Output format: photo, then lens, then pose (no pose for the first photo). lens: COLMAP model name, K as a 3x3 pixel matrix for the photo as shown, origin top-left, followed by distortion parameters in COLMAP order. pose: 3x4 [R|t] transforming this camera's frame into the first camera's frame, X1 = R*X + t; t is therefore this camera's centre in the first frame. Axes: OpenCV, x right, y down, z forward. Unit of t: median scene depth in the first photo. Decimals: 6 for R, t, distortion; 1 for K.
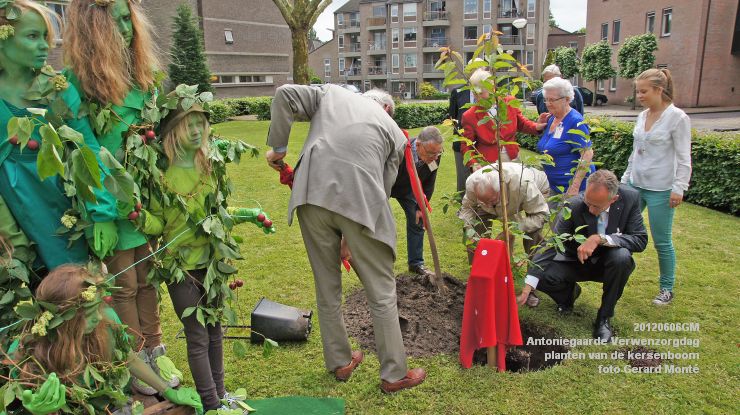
lens RADIAL K [[515.8, 0, 367.9], [0, 515.8, 212.8], [0, 0, 1]] dist [-0.140136, 0.109023]
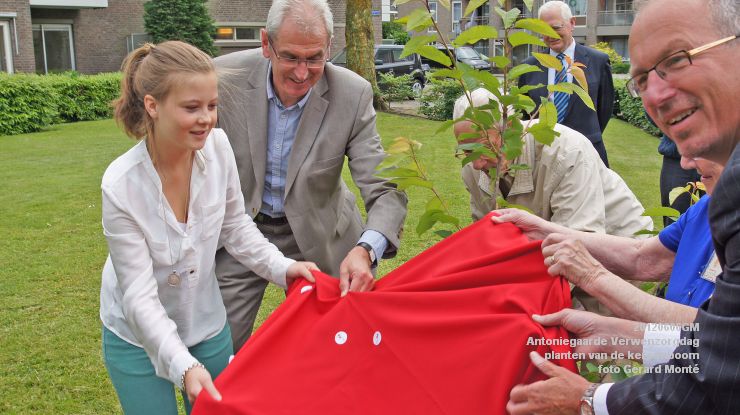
lens RADIAL K [[872.4, 0, 367.2], [0, 872.4, 210.0], [0, 0, 1]] dist [-0.034822, 0.236018]
pose [[0.986551, 0.039224, -0.158678, 0.032756], [-0.048438, 0.997332, -0.054622, -0.007068], [0.156112, 0.061573, 0.985818, 0.022333]]
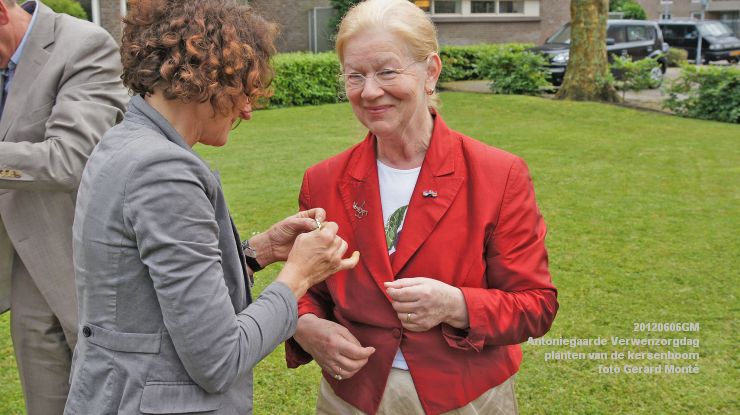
lens RADIAL K [[989.0, 0, 370.0], [0, 989.0, 207.5], [0, 0, 1]] dist [0.031537, 0.041701]
pose [[0.932930, 0.076563, -0.351823, 0.012927], [-0.096199, 0.994612, -0.038646, -0.019348], [0.346968, 0.069899, 0.935269, 0.064999]]
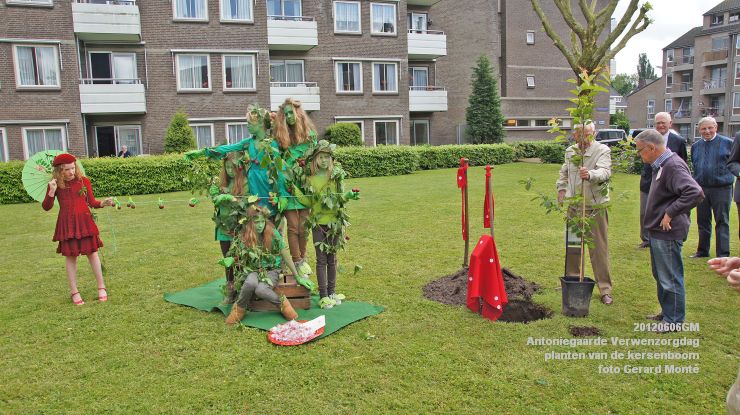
lens RADIAL K [[536.0, 0, 370.0], [0, 536.0, 207.5], [0, 0, 1]] dist [-0.131151, 0.123935]
pose [[0.826769, 0.075226, -0.557490, 0.081211], [-0.127452, 0.990297, -0.055387, 0.010350], [0.547914, 0.116845, 0.828334, -0.058077]]
